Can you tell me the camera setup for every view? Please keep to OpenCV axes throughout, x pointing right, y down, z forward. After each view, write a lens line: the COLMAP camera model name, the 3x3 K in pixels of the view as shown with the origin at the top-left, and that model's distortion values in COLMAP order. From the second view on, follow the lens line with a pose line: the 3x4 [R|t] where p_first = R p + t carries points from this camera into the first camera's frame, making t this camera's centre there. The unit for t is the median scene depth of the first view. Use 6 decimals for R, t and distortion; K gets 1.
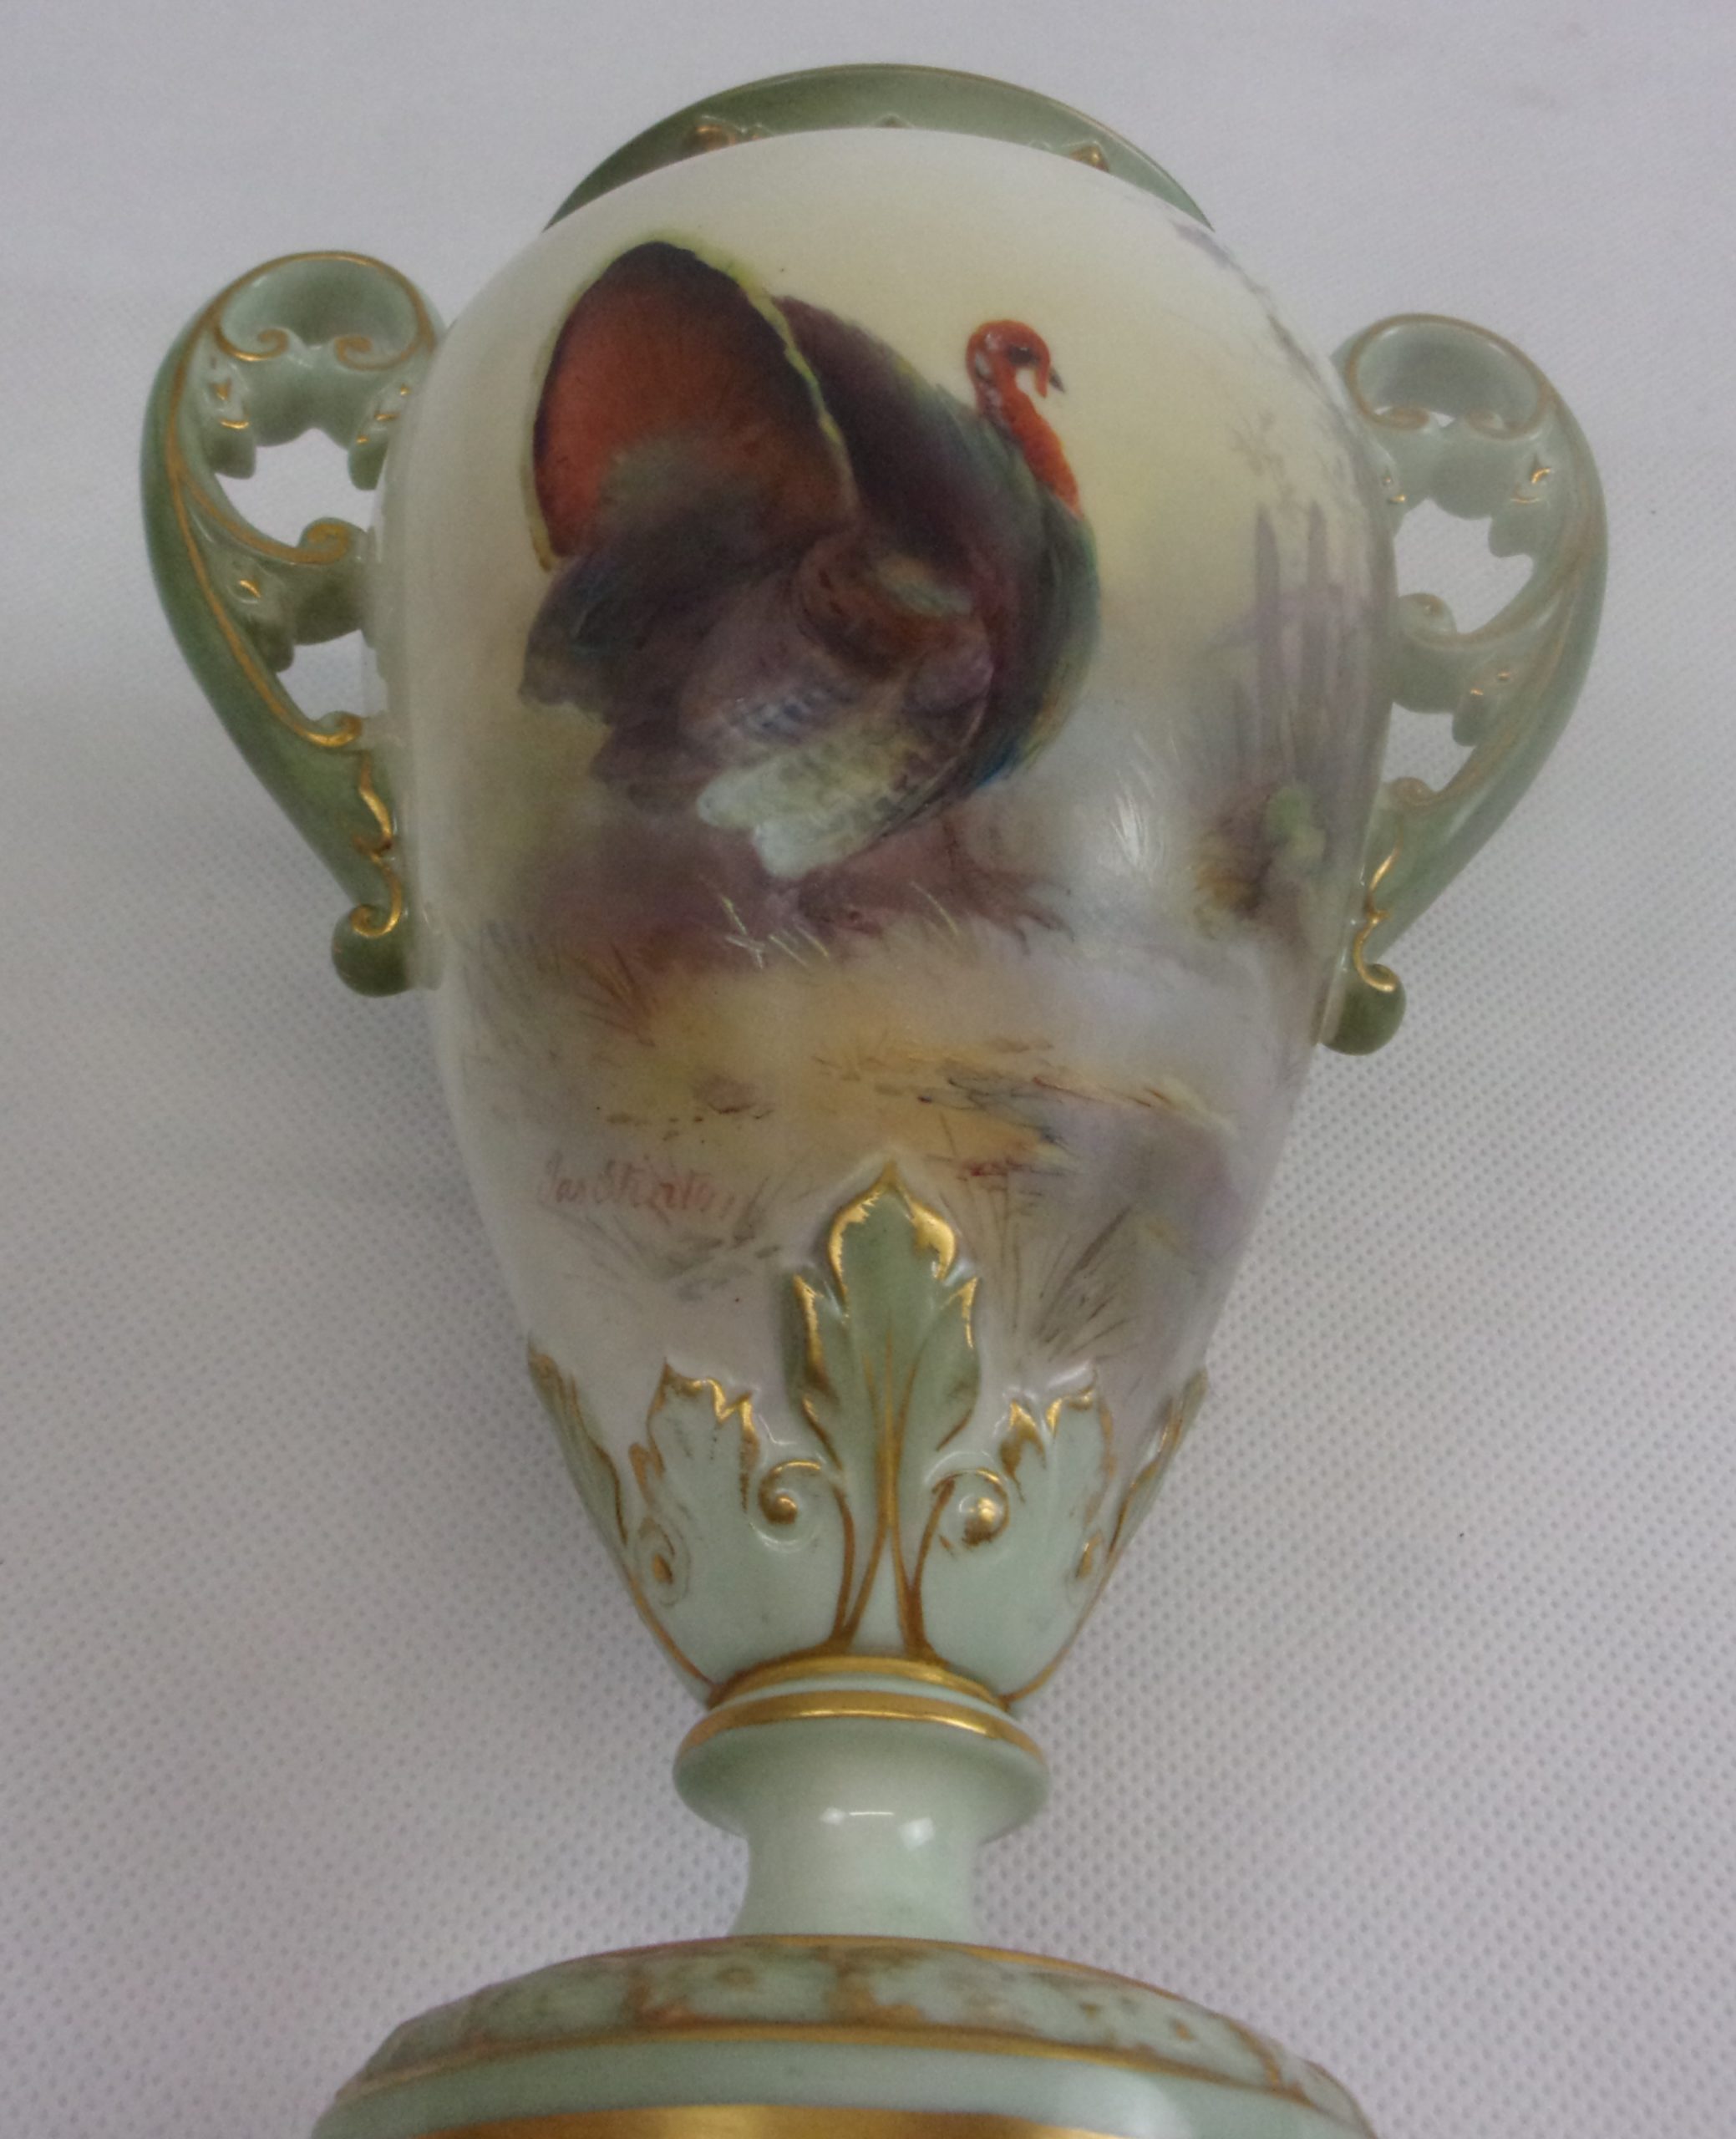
lens RADIAL K [[2541.2, 0, 820.0], [0, 2541.2, 961.3], [0, 0, 1]] dist [0.000914, 0.000000]
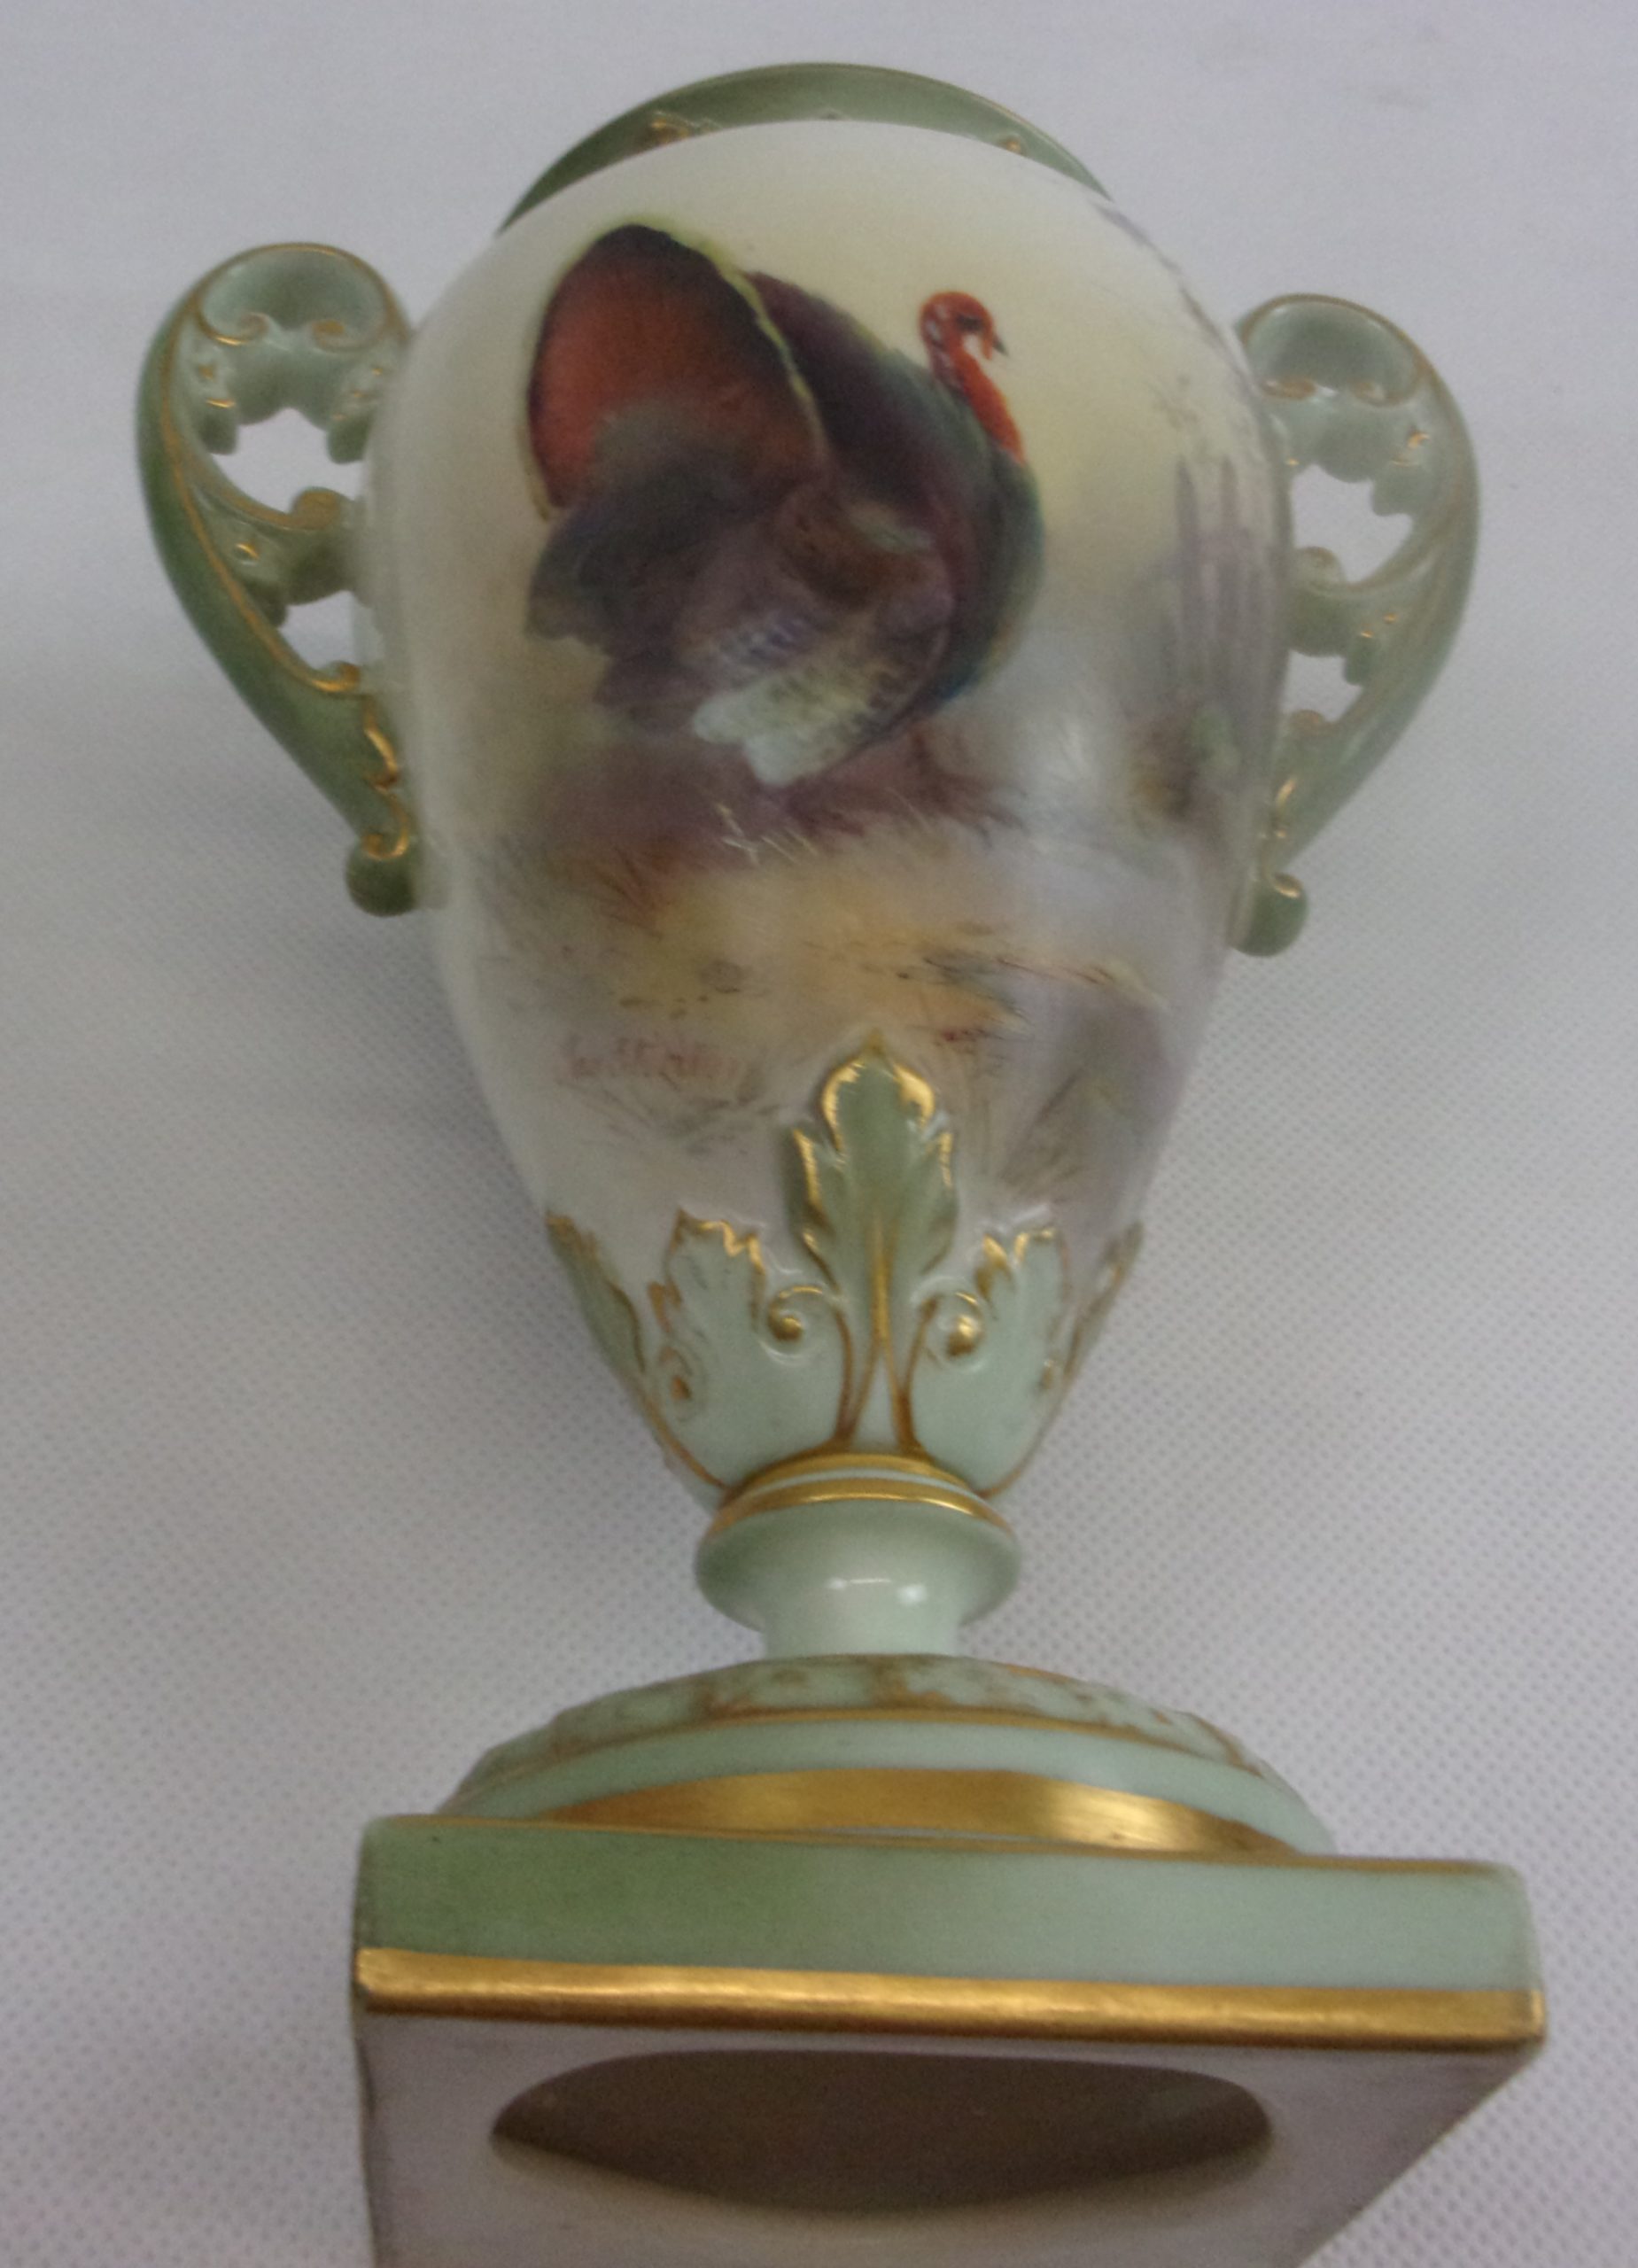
lens RADIAL K [[2551.7, 0, 739.4], [0, 2551.7, 1063.1], [0, 0, 1]] dist [0.004417, 0.000000]
pose [[0.999425, -0.016446, 0.029666, -0.061718], [0.015591, 0.999463, 0.028818, 0.054866], [-0.030124, -0.028339, 0.999144, -0.132623]]
